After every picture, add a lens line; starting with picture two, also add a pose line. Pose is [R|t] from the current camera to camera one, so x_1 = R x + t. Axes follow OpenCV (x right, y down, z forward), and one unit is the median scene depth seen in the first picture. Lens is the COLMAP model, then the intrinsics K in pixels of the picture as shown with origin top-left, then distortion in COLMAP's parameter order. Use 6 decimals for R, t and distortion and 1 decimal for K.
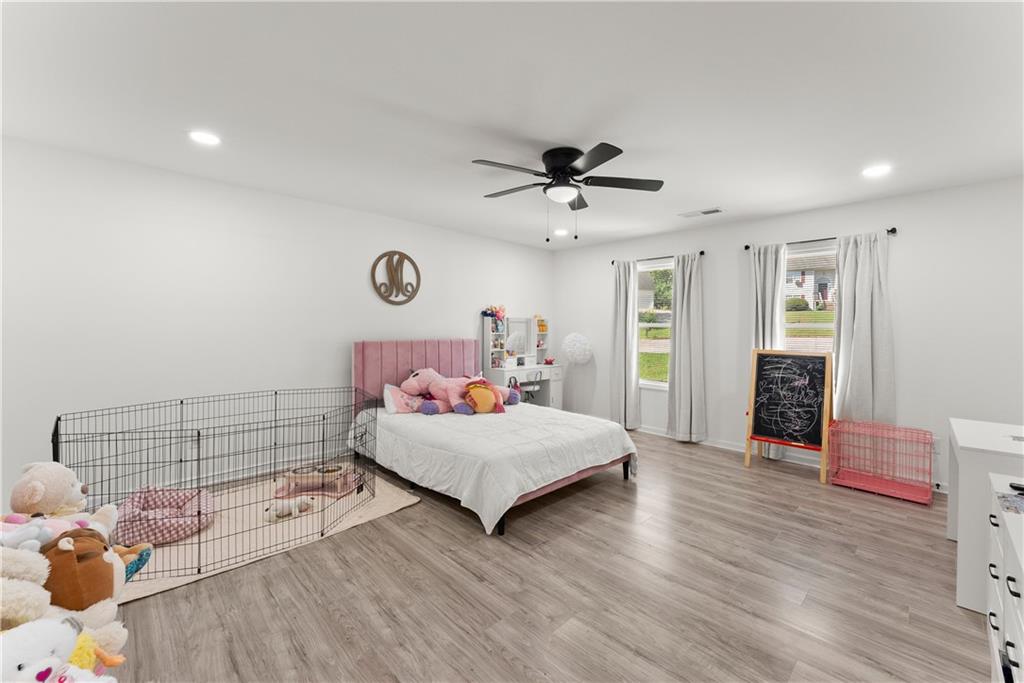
lens RADIAL K [[422.7, 0, 511.5], [0, 422.7, 336.6], [0, 0, 1]] dist [-0.000490, -0.000172]
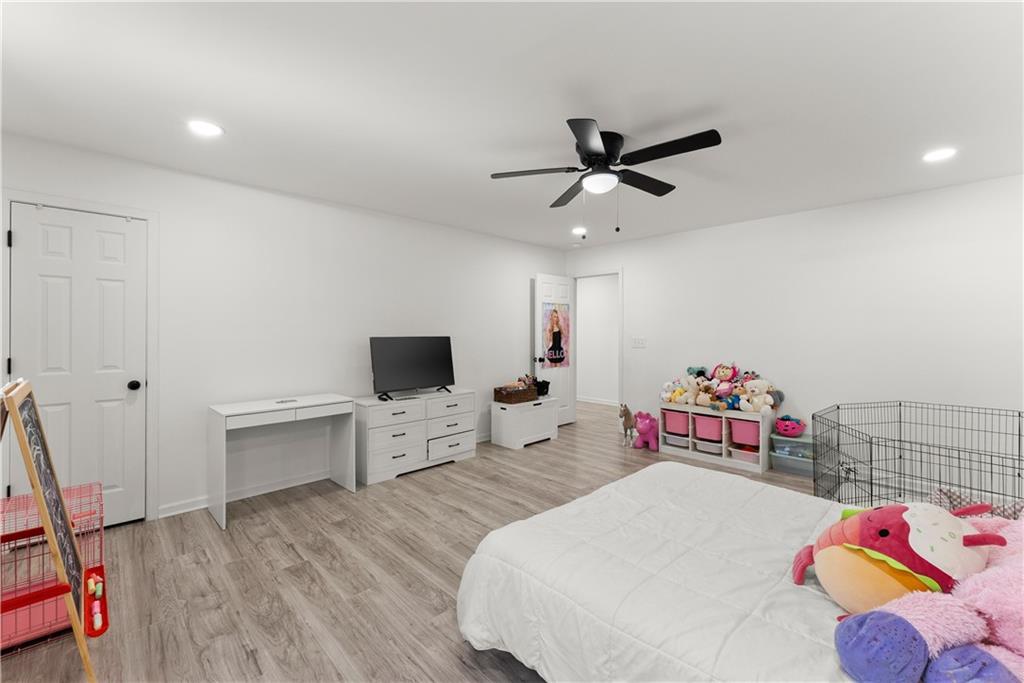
lens RADIAL K [[422.7, 0, 515.9], [0, 422.7, 335.1], [0, 0, 1]] dist [-0.000490, -0.000172]
pose [[-0.999810, -0.004702, -0.018924, 0.344940], [-0.005176, 0.999672, 0.025078, -0.031166], [0.018800, 0.025171, -0.999506, 2.079435]]
